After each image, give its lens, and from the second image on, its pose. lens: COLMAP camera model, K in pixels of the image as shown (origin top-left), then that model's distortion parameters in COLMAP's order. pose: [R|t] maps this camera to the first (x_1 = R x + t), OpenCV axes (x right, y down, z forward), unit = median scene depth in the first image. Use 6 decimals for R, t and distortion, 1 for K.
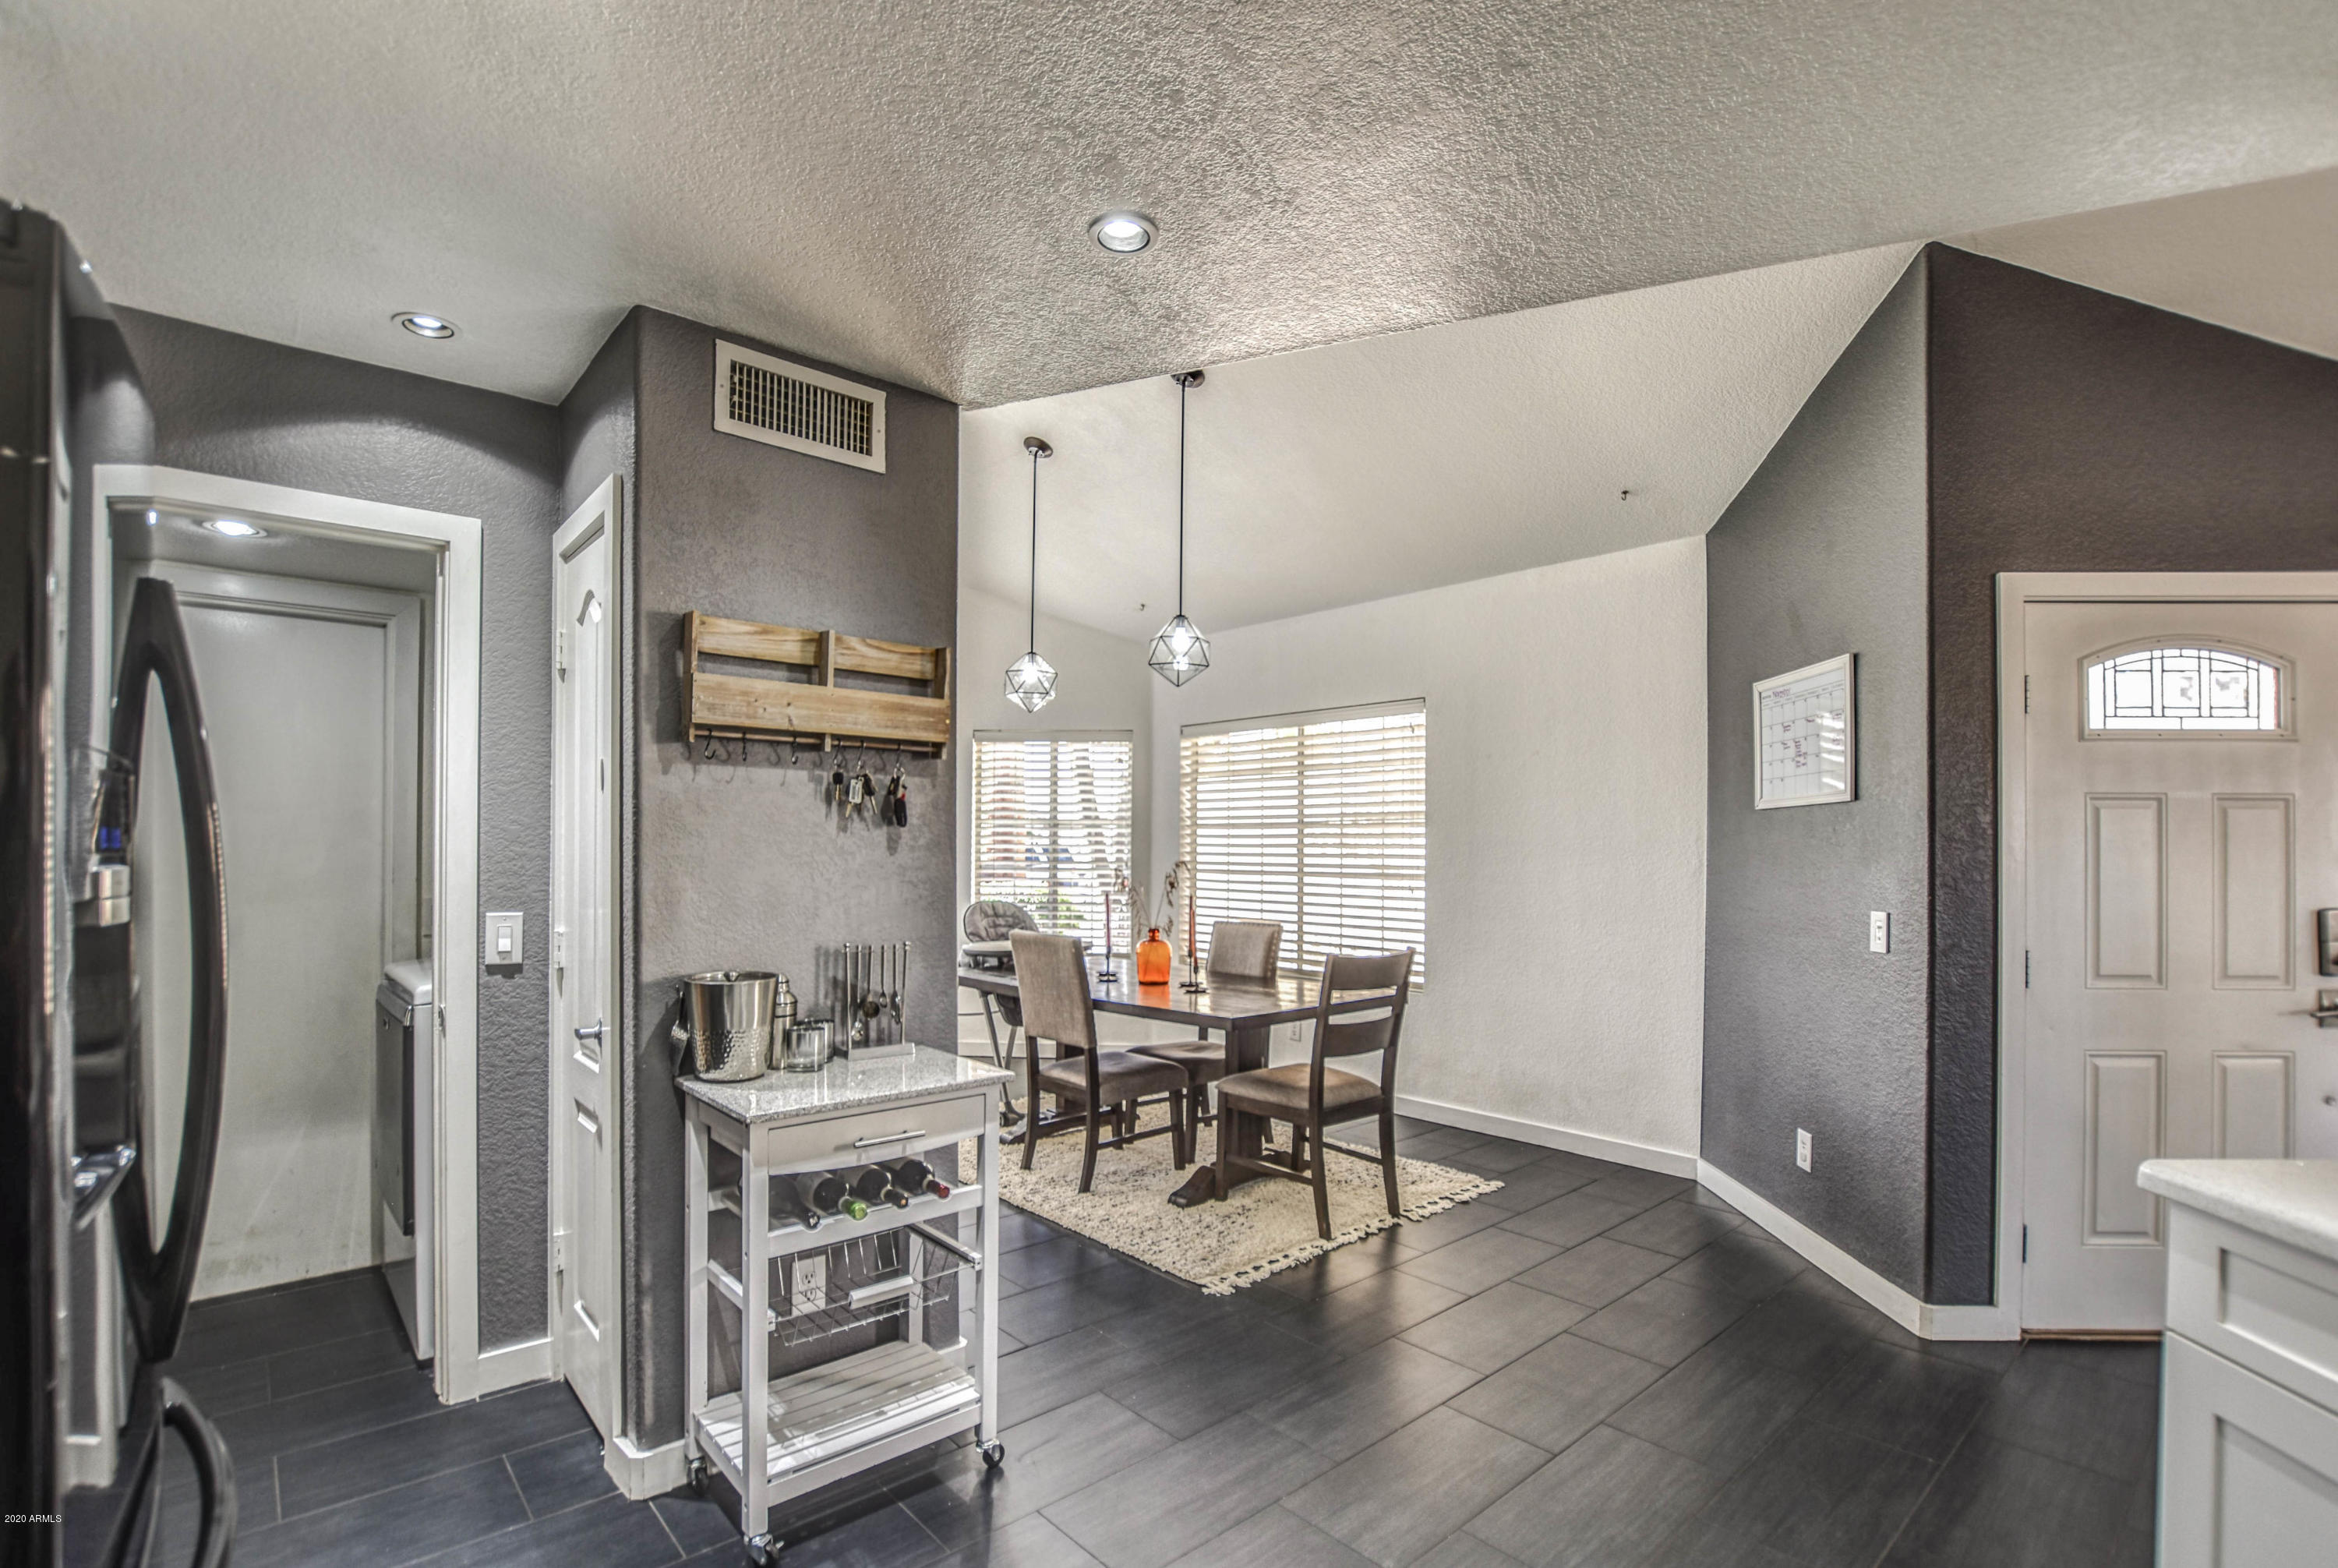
lens RADIAL K [[1061.8, 0, 1162.5], [0, 1061.8, 841.0], [0, 0, 1]] dist [-0.000080, -0.000029]
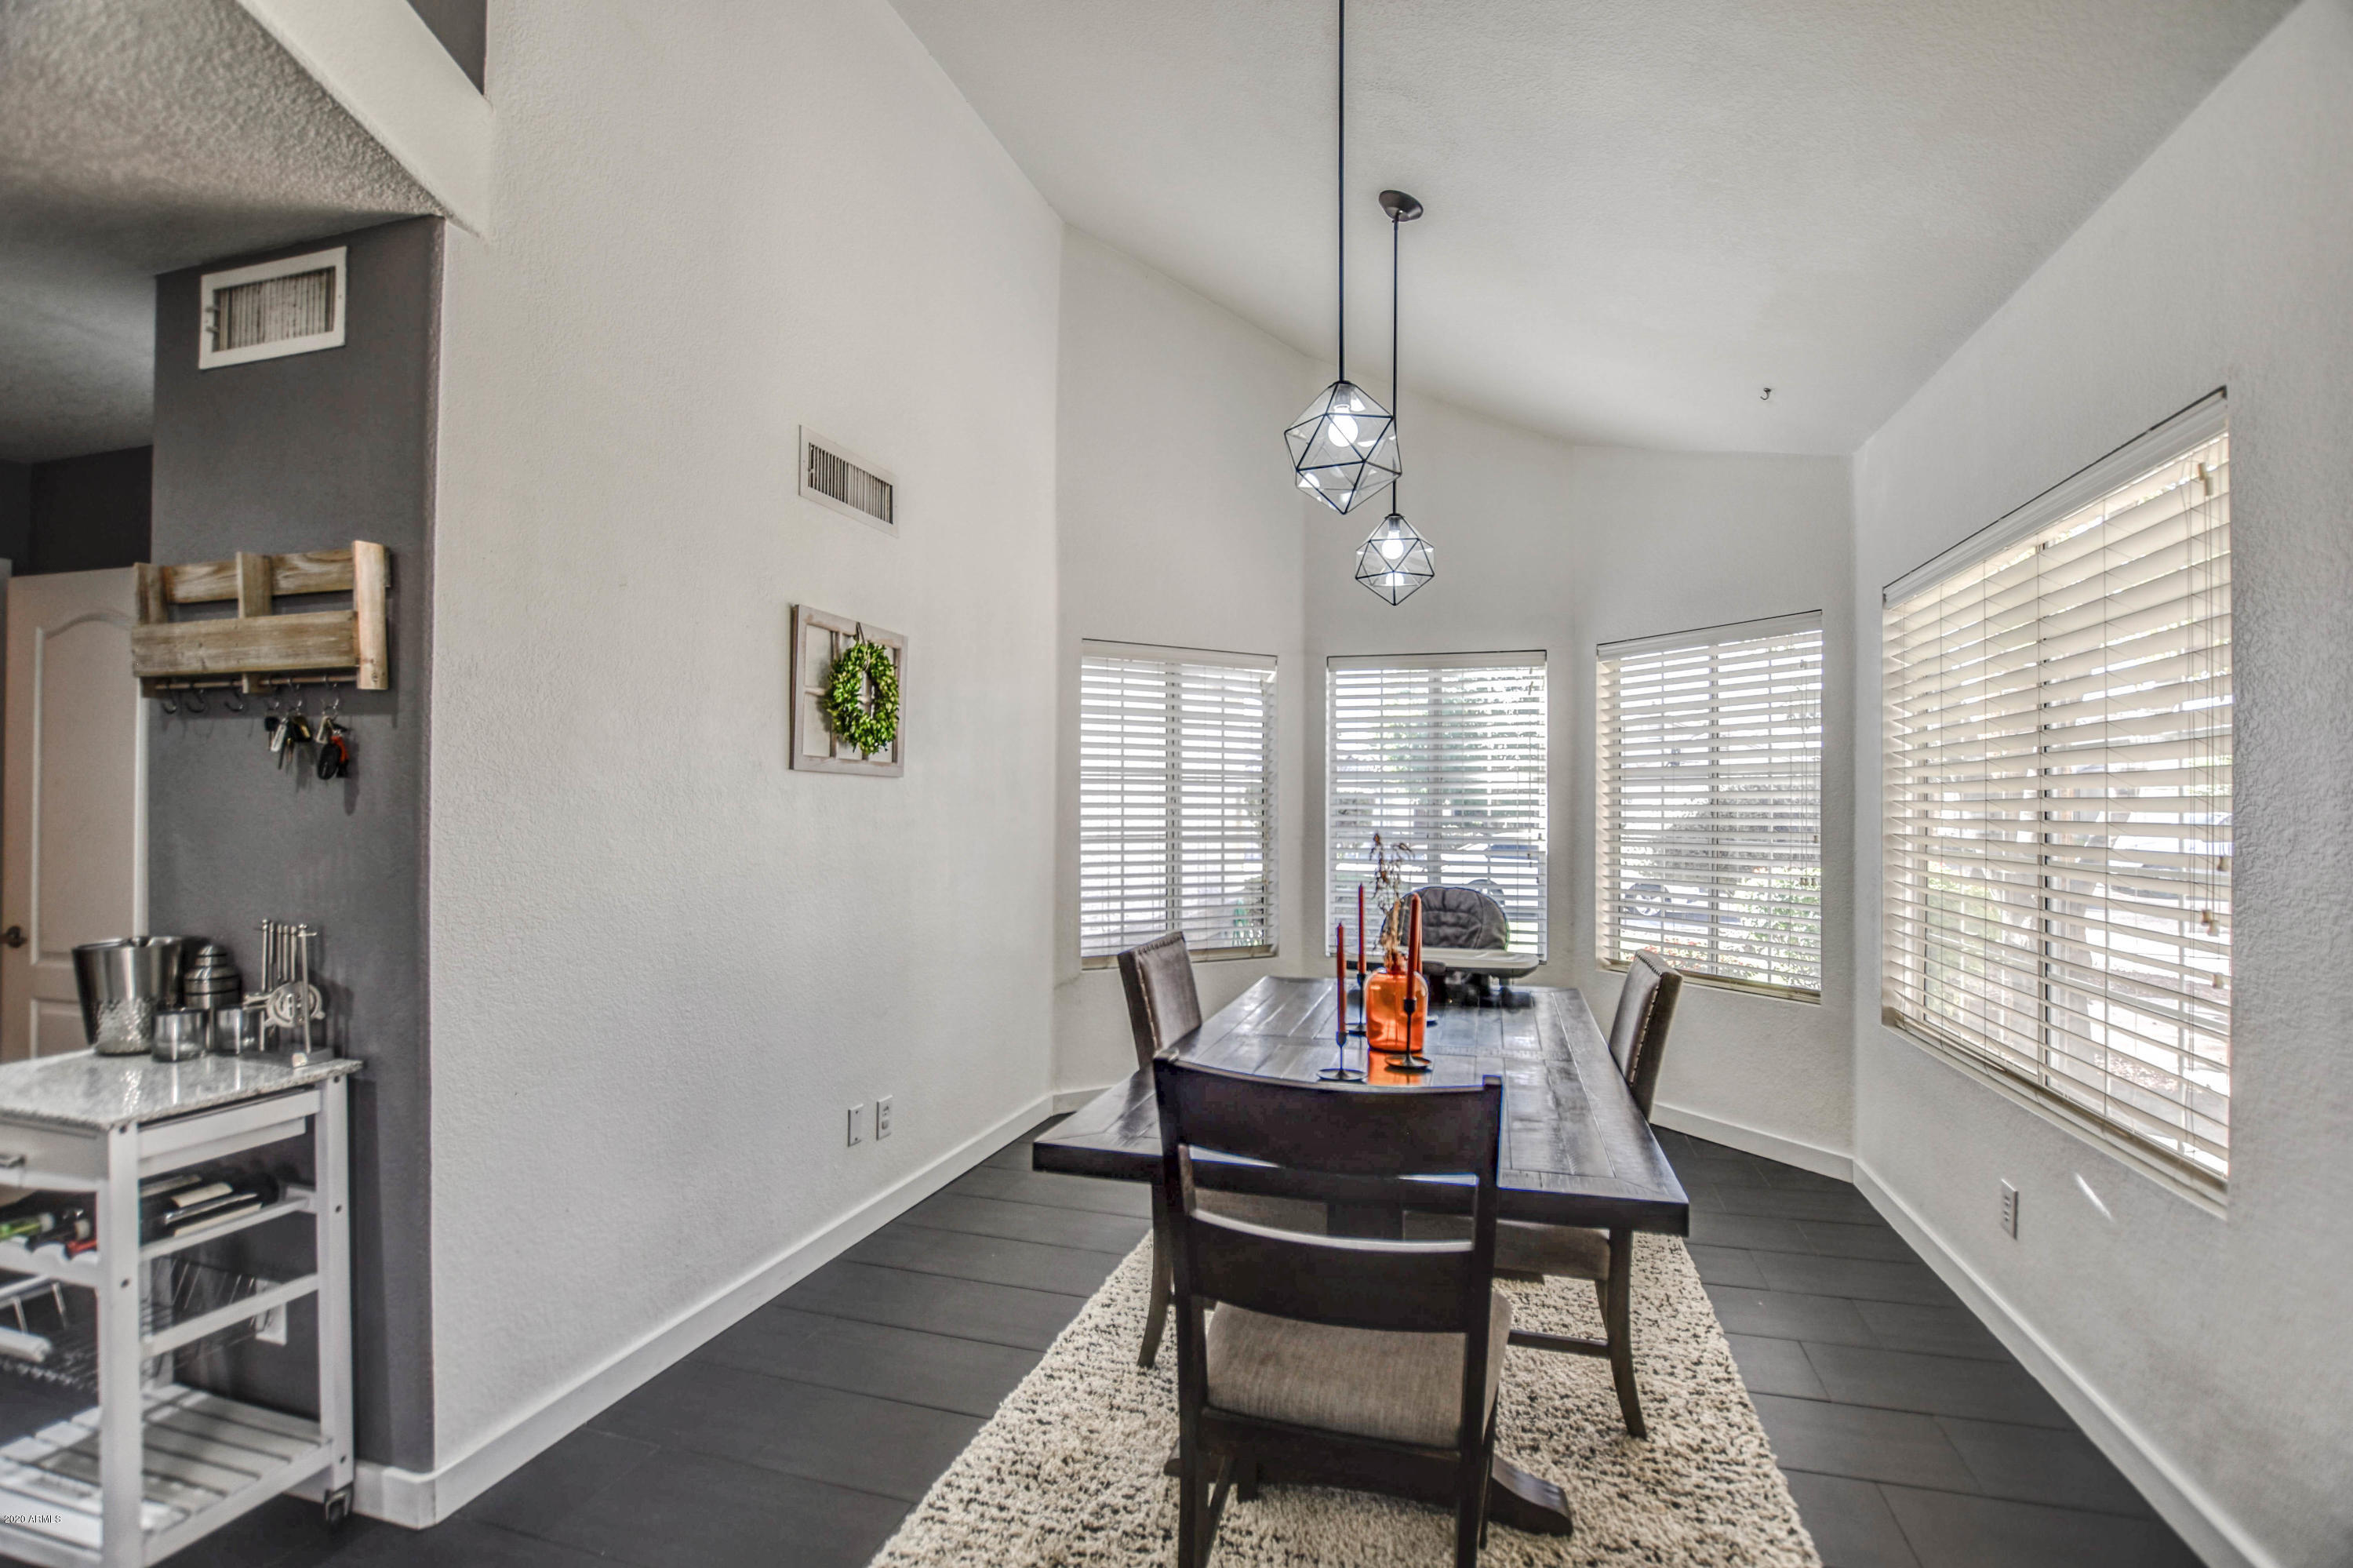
lens RADIAL K [[1077.4, 0, 1183.6], [0, 1077.4, 806.8], [0, 0, 1]] dist [-0.019921, 0.000490]
pose [[0.533785, 0.000202, -0.845620, 0.787878], [0.001923, 0.999997, 0.001453, 0.007914], [0.845618, -0.002402, 0.533783, 1.136930]]
